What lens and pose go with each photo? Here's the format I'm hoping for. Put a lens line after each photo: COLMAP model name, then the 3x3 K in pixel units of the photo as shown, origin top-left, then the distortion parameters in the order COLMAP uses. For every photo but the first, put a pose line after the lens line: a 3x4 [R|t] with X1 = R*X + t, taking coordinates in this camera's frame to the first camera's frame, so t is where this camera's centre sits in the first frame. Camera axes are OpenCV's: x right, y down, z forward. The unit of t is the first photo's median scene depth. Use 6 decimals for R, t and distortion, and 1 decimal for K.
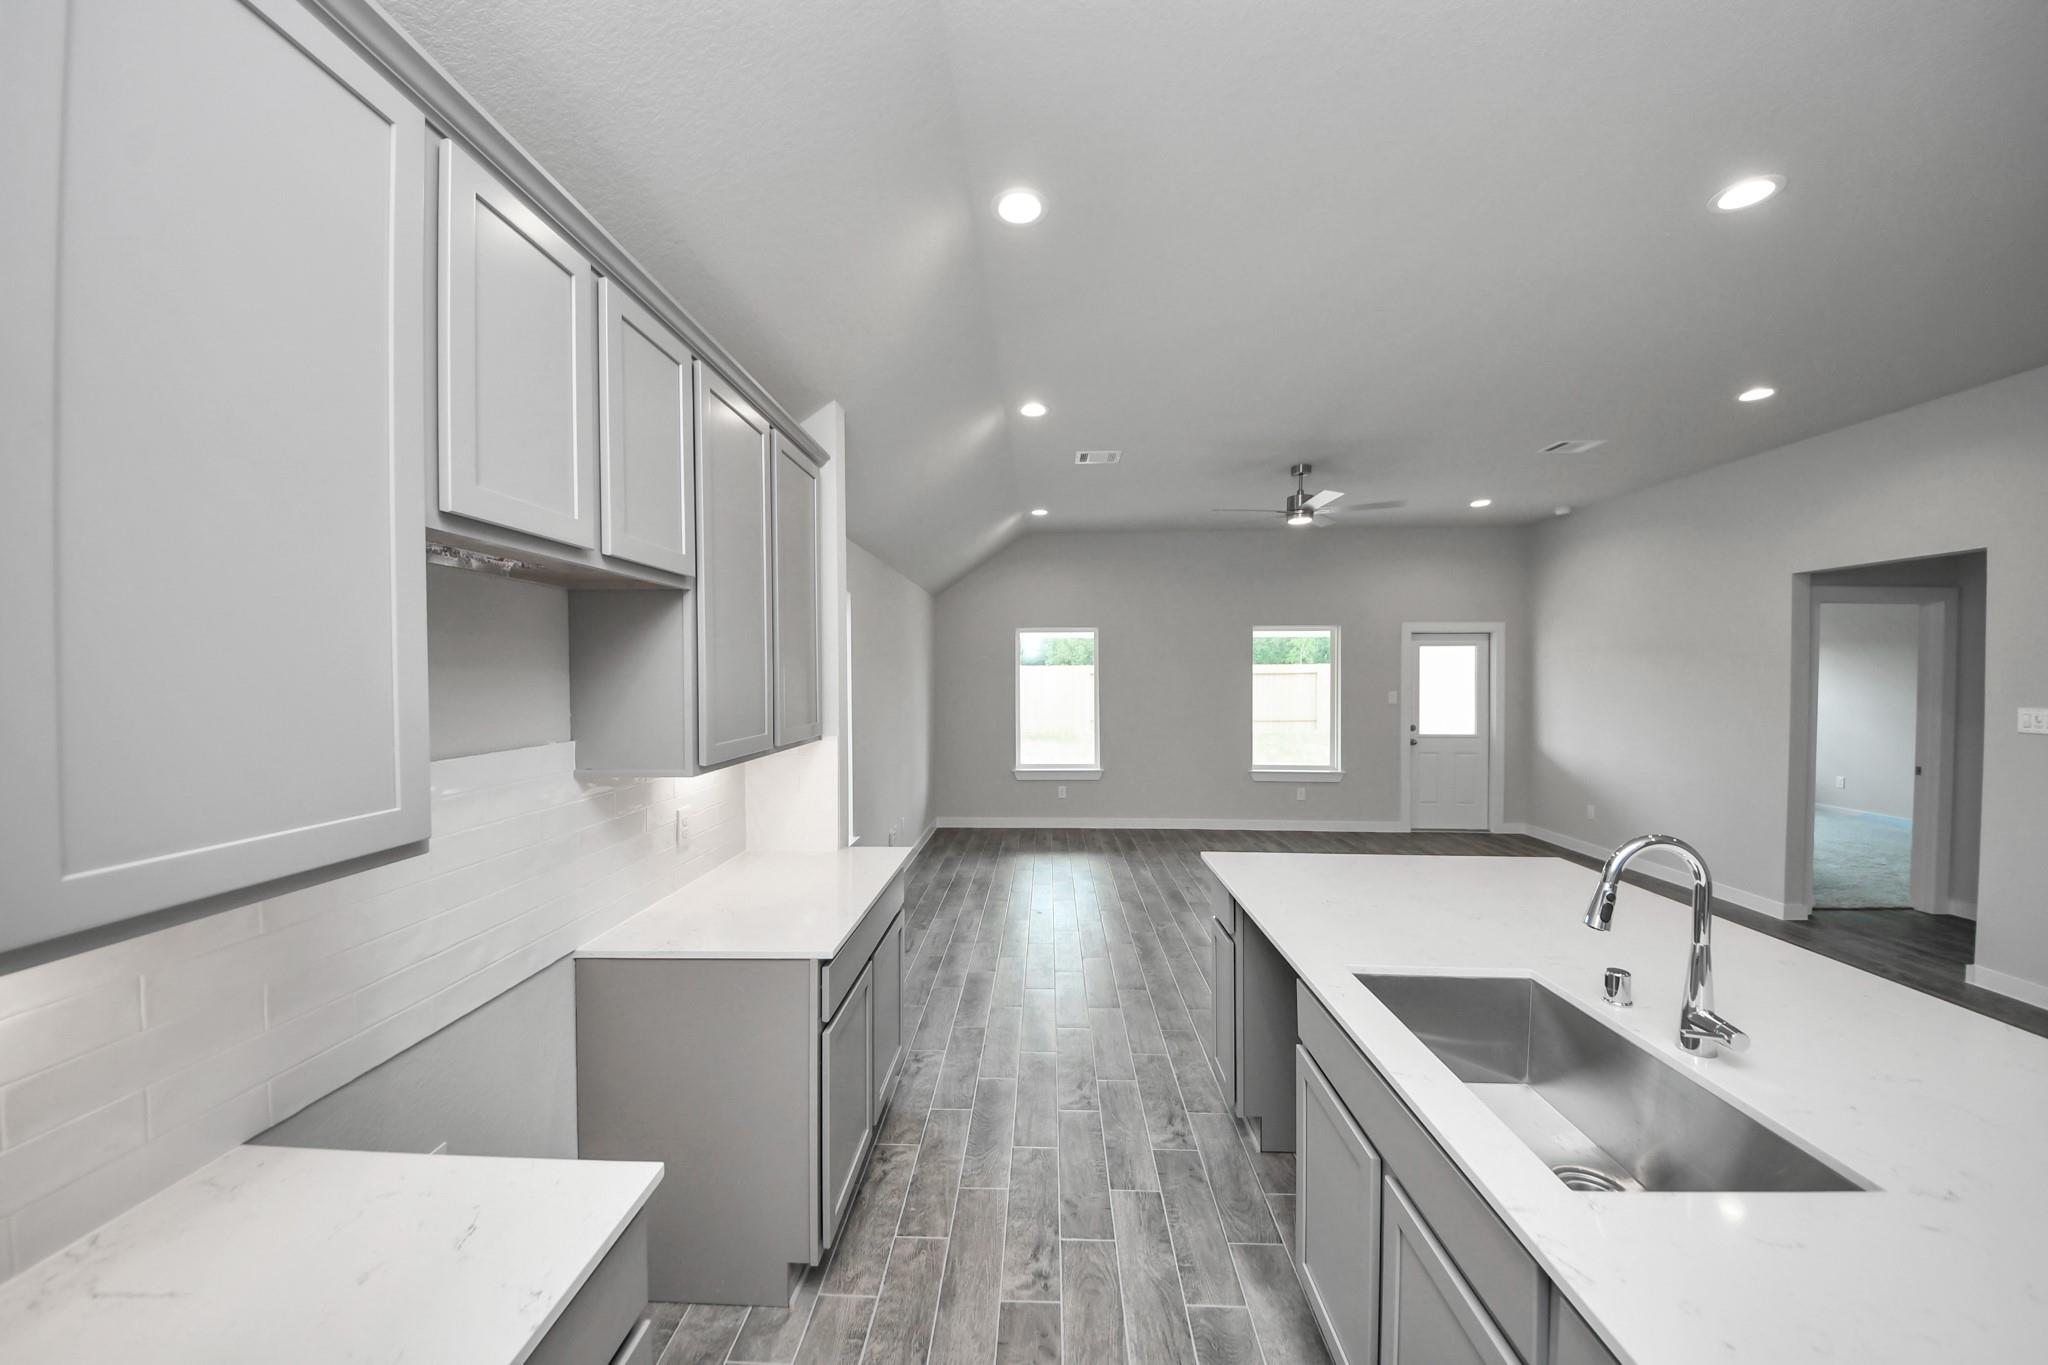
lens RADIAL K [[709.1, 0, 1024.0], [0, 709.1, 682.5], [0, 0, 1]] dist [0.028377, -0.018850]
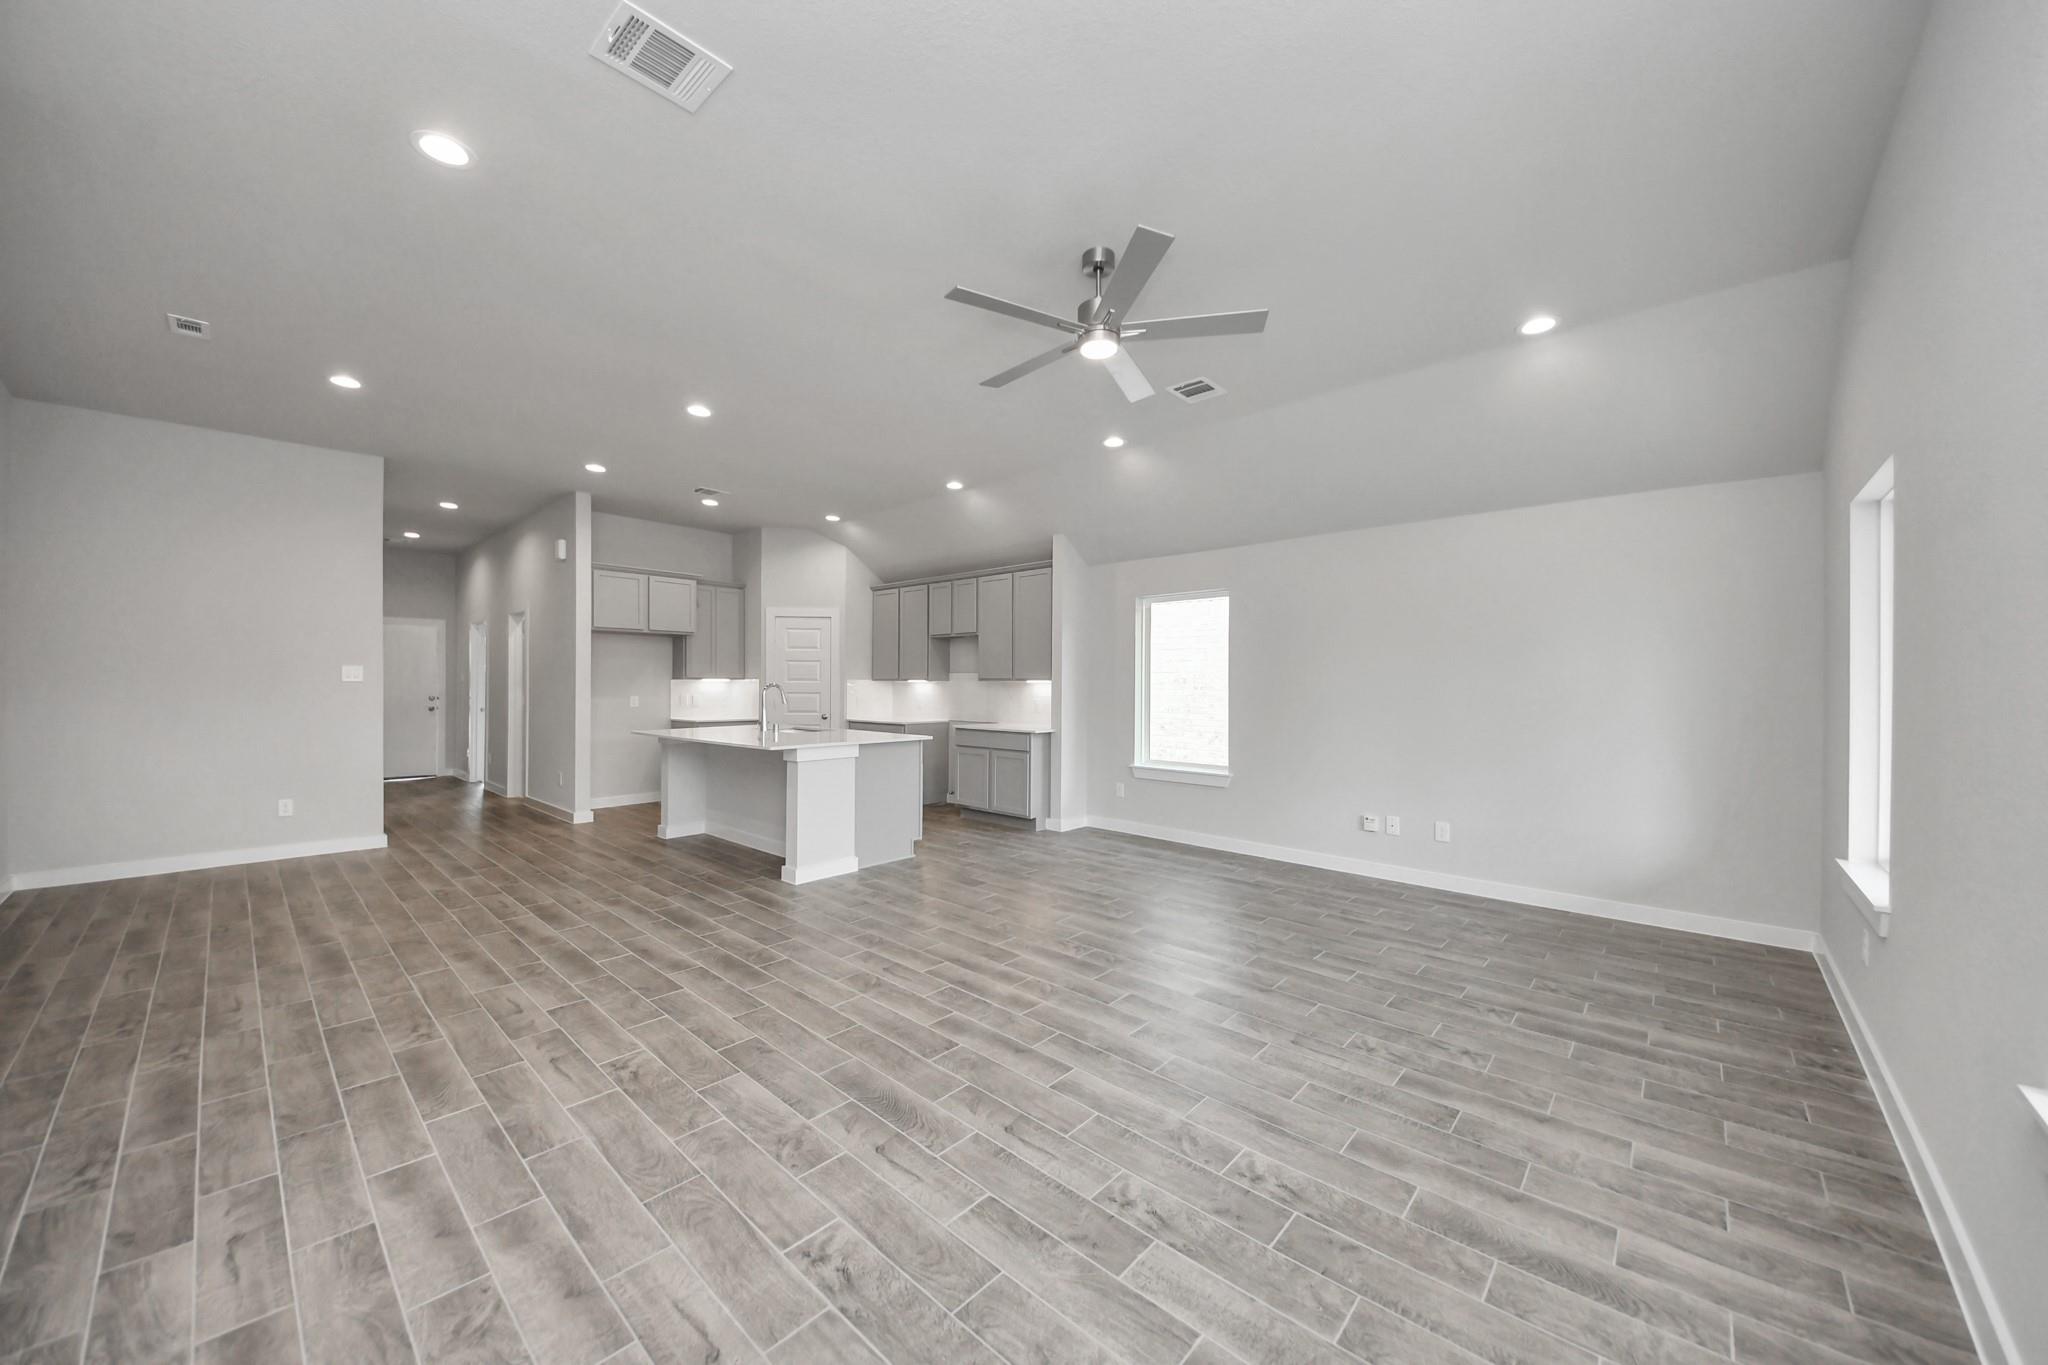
lens RADIAL K [[734.8, 0, 1015.8], [0, 734.8, 677.9], [0, 0, 1]] dist [0.021669, -0.013023]
pose [[-0.645625, -0.005249, -0.763637, 1.087941], [-0.013572, 0.999897, 0.004601, 0.044553], [0.763534, 0.013334, -0.645630, 1.644338]]
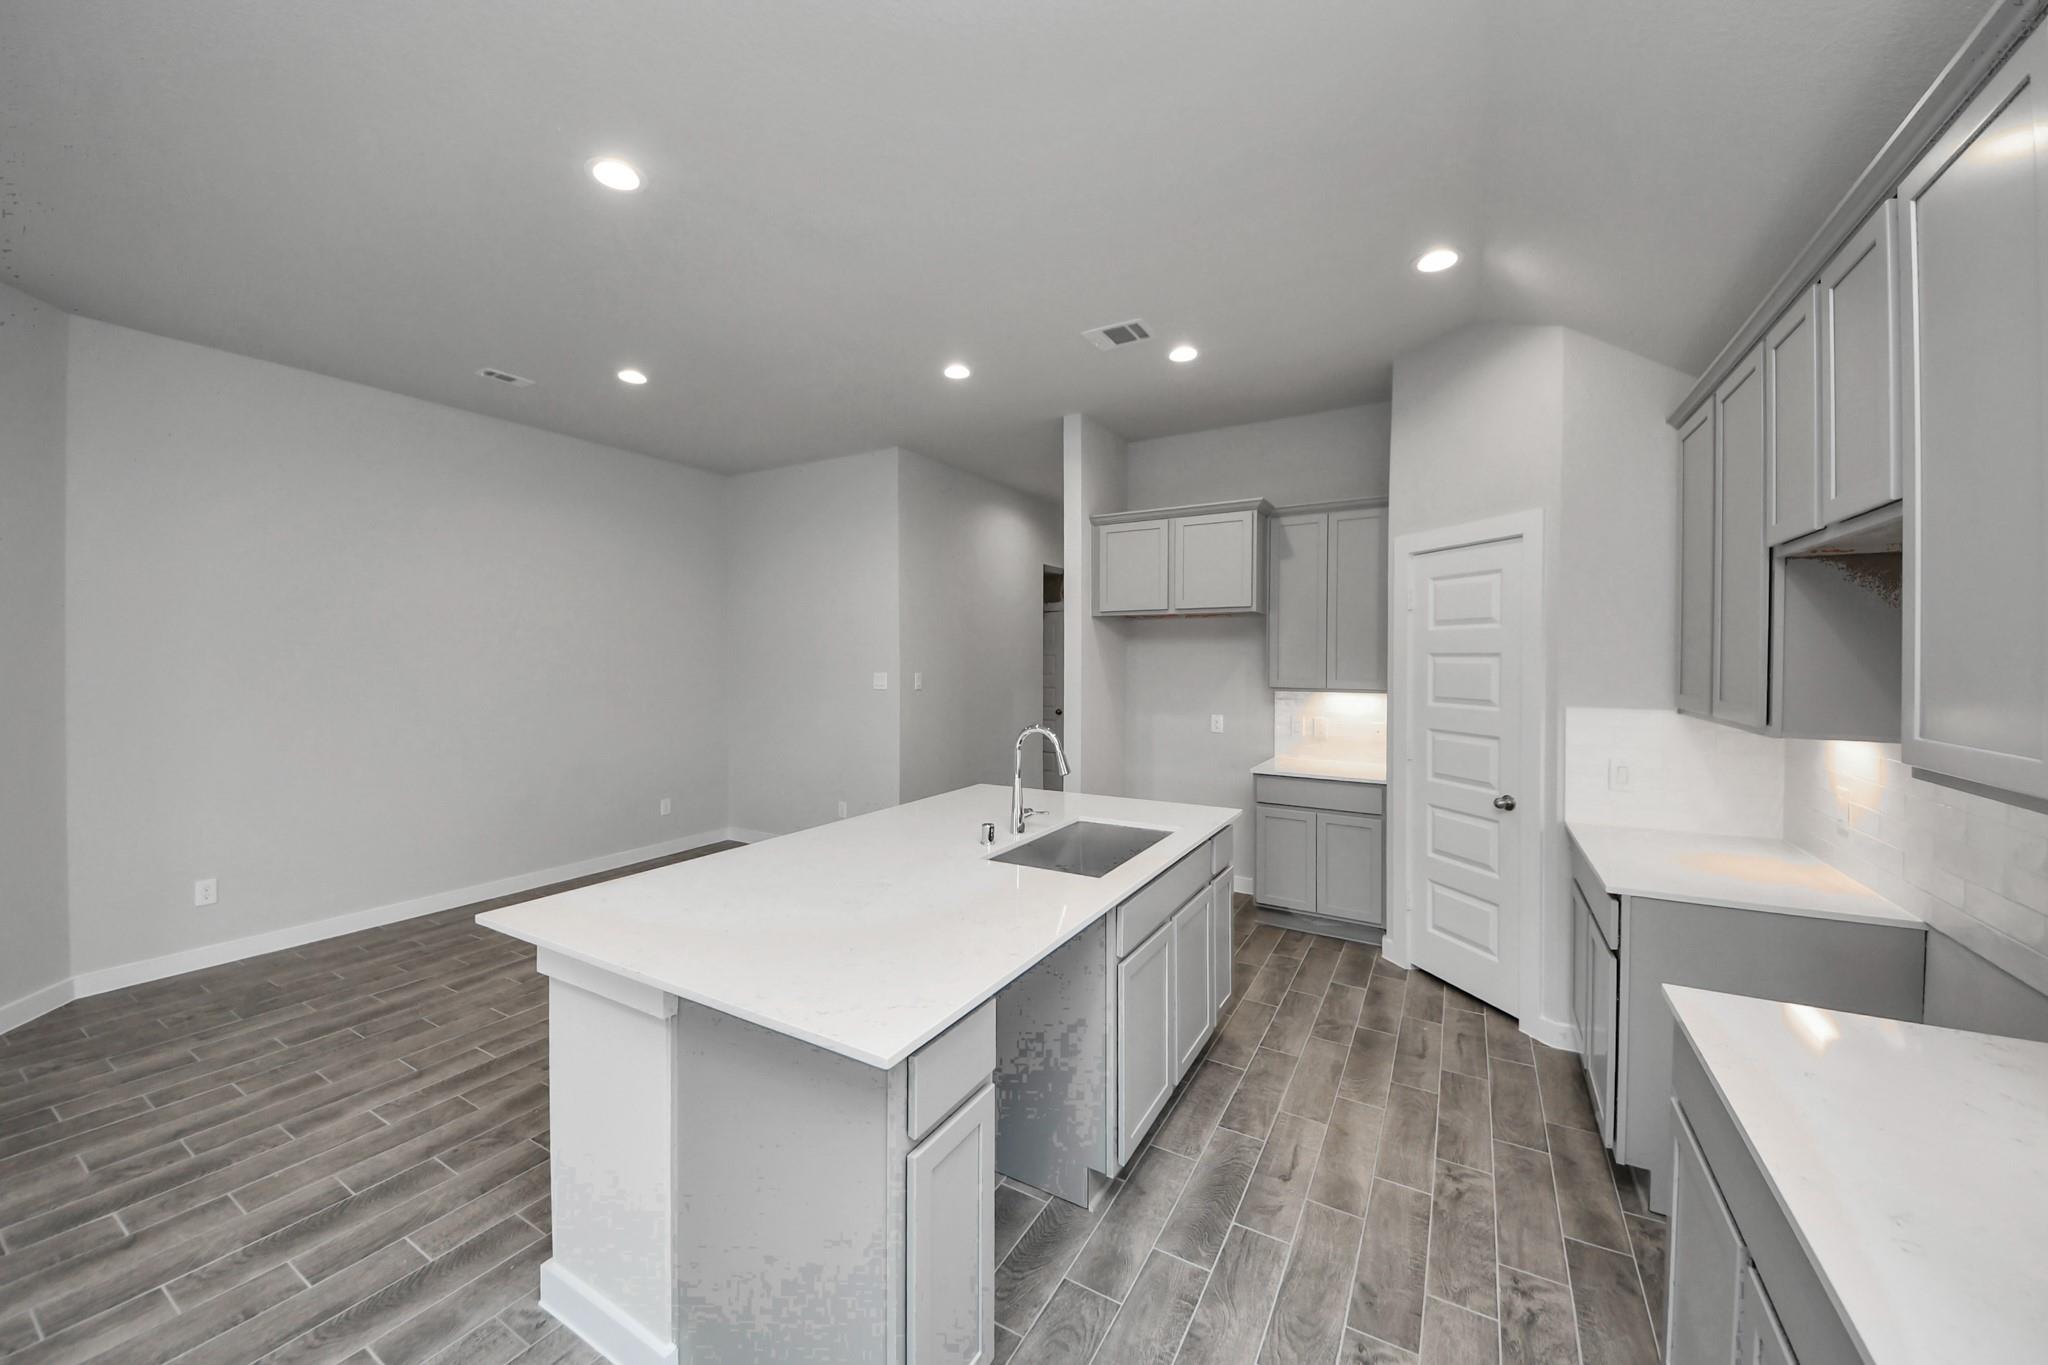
lens RADIAL K [[774.7, 0, 1014.8], [0, 774.7, 660.1], [0, 0, 1]] dist [0.001282, -0.008171]
pose [[-0.881586, -0.001437, 0.472021, -0.016444], [0.008601, 0.999780, 0.019107, 0.001000], [-0.471945, 0.020904, -0.881380, 0.898224]]
